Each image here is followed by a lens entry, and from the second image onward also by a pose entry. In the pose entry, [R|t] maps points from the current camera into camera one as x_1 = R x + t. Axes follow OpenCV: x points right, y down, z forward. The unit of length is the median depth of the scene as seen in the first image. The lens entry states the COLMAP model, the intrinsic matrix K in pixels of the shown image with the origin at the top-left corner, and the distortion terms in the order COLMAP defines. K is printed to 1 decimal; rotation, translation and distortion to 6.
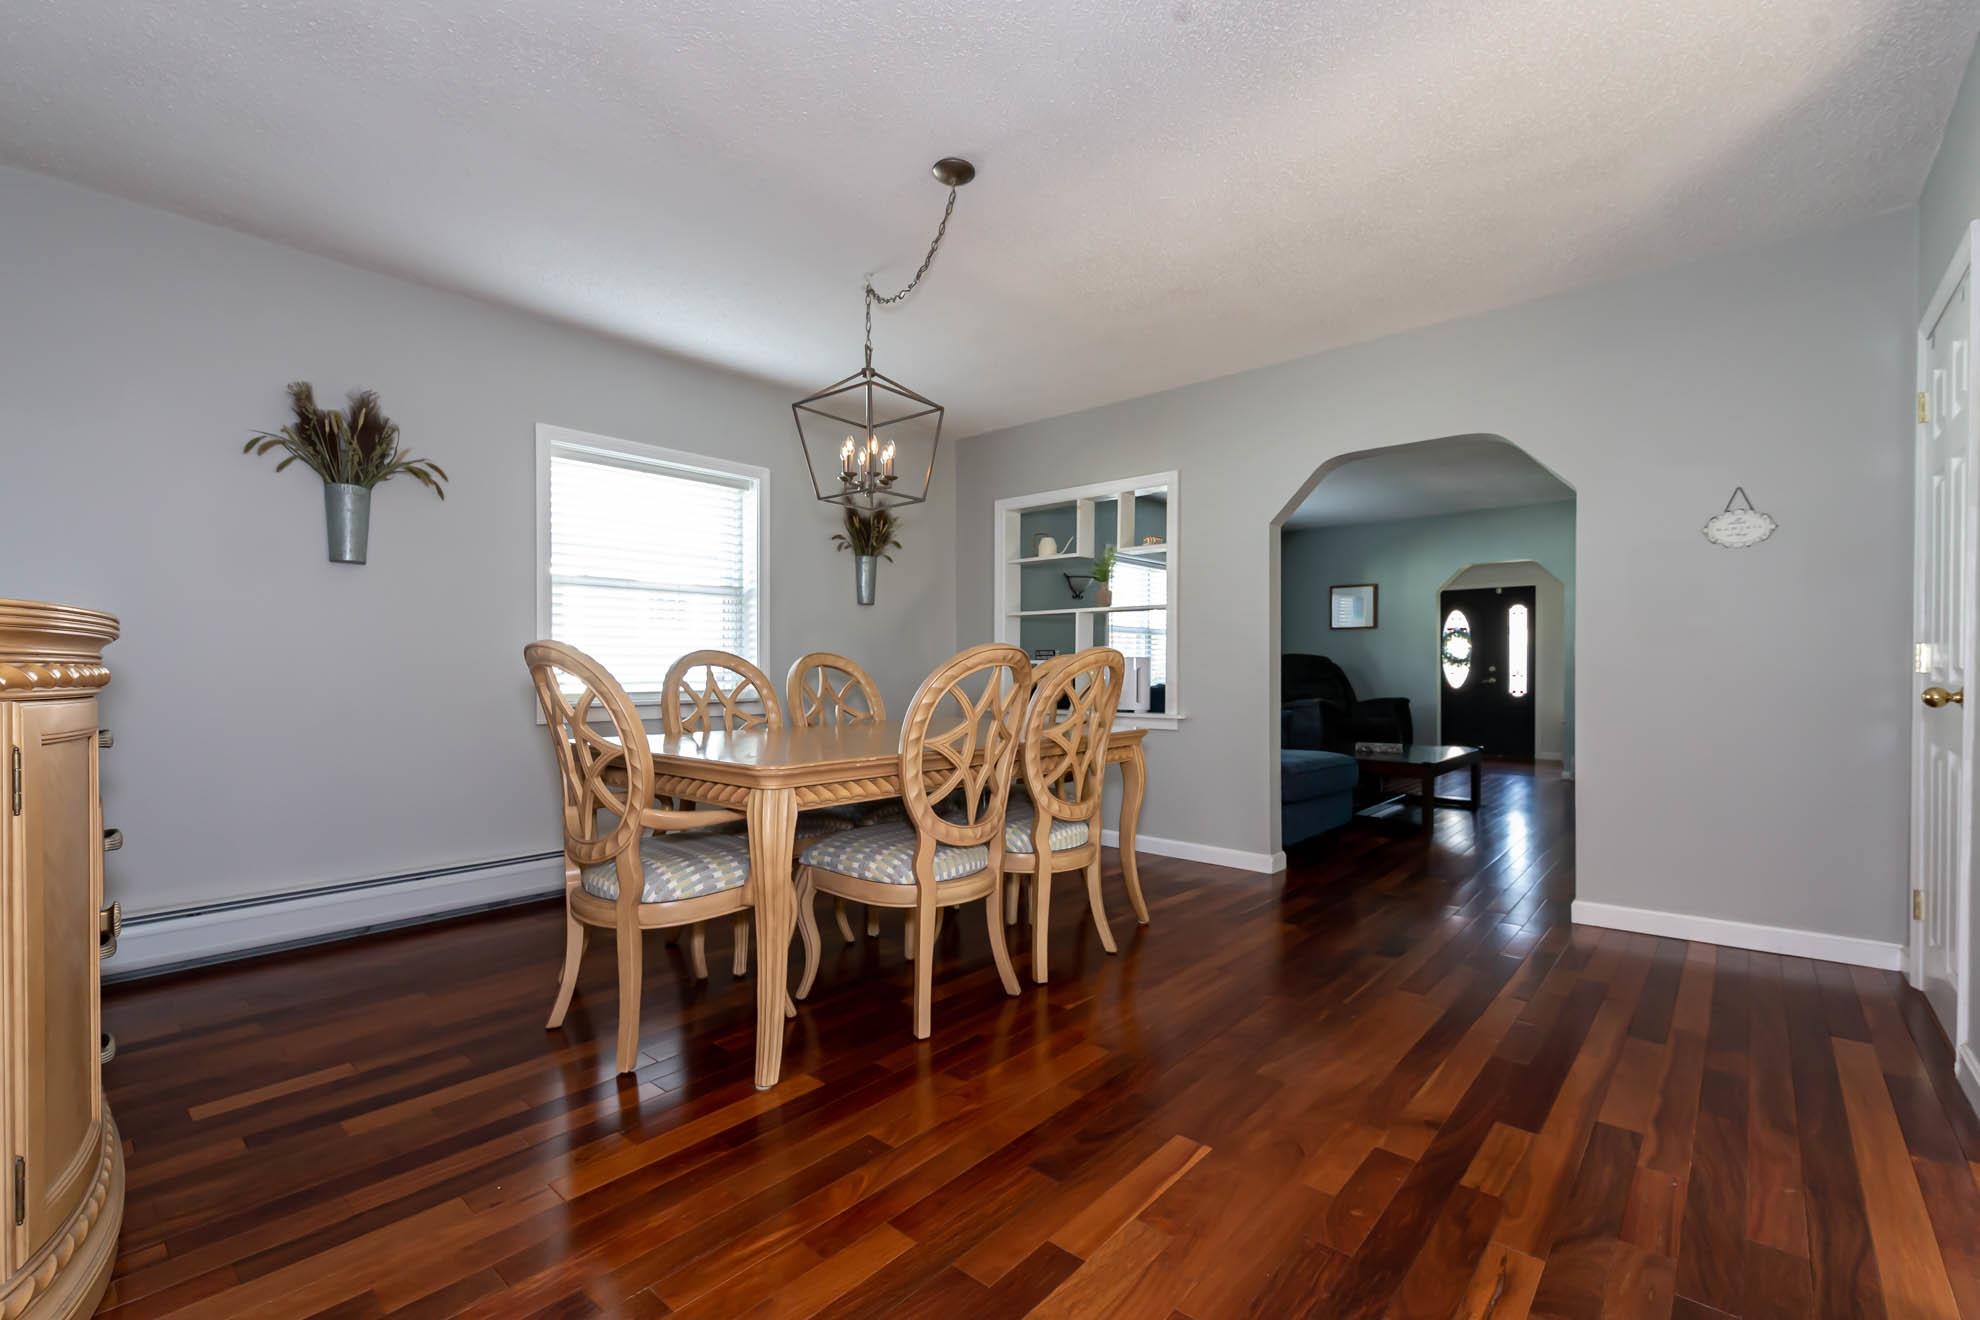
lens RADIAL K [[862.0, 0, 999.4], [0, 862.0, 669.8], [0, 0, 1]] dist [0.003293, -0.000617]
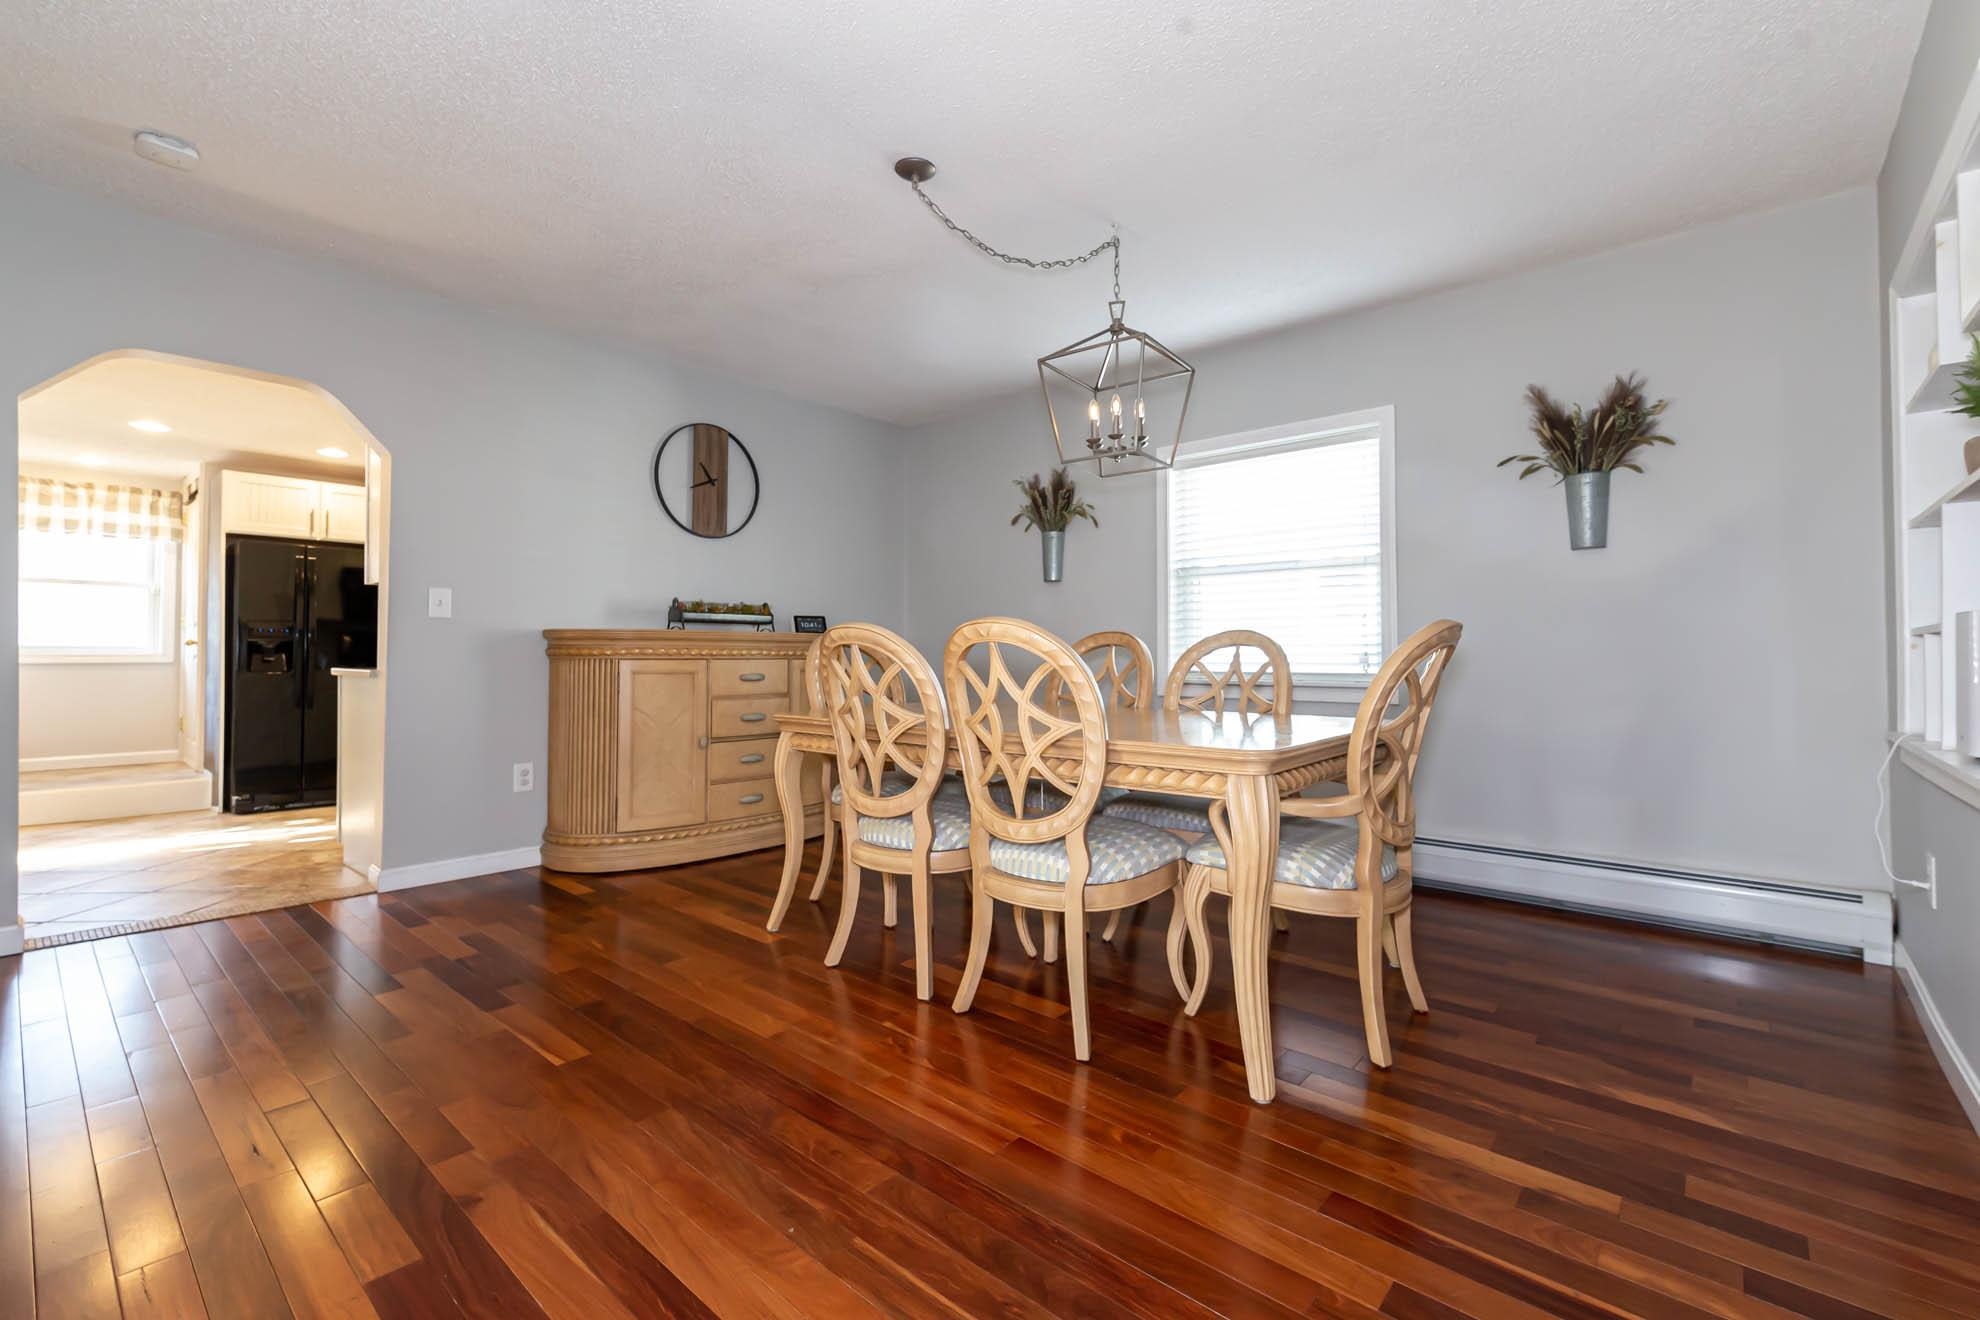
lens RADIAL K [[862.0, 0, 994.9], [0, 862.0, 647.7], [0, 0, 1]] dist [0.003293, -0.000617]
pose [[0.005008, -0.008517, -0.999951, 0.658547], [0.000316, 0.999964, -0.008516, 0.005208], [0.999987, -0.000273, 0.005010, 0.741385]]
